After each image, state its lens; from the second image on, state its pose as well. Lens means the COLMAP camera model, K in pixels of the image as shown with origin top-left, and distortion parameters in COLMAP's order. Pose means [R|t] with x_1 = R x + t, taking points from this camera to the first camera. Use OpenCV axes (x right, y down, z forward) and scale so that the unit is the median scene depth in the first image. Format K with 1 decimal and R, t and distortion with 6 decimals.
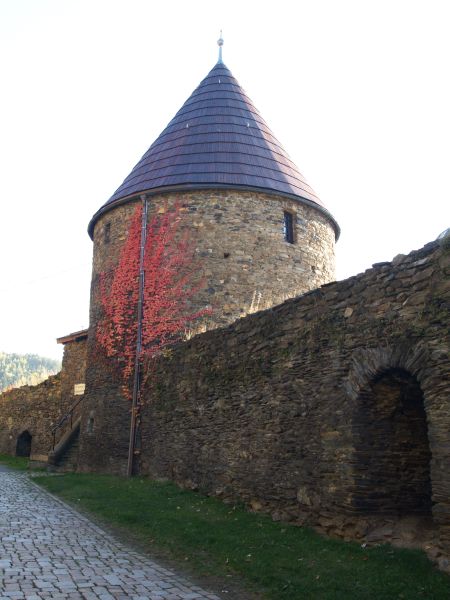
lens RADIAL K [[607.6, 0, 225.0], [0, 607.6, 300.0], [0, 0, 1]] dist [-0.107021, 0.001290]
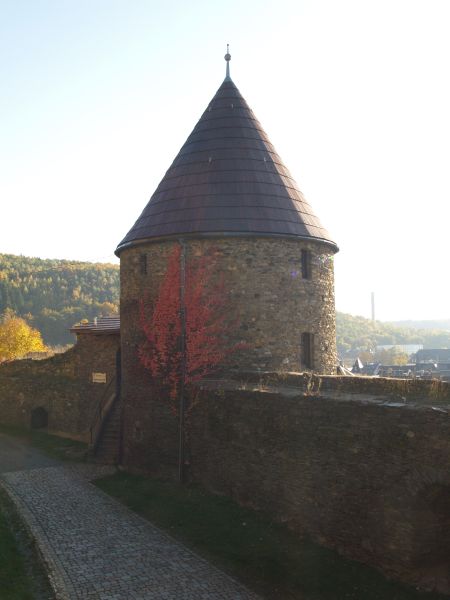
lens RADIAL K [[607.6, 0, 225.0], [0, 607.6, 300.0], [0, 0, 1]] dist [-0.107021, 0.001290]
pose [[0.992491, -0.009239, 0.121971, -0.198427], [-0.011696, 0.985408, 0.169808, -0.259892], [-0.121760, -0.169959, 0.977900, -0.140557]]
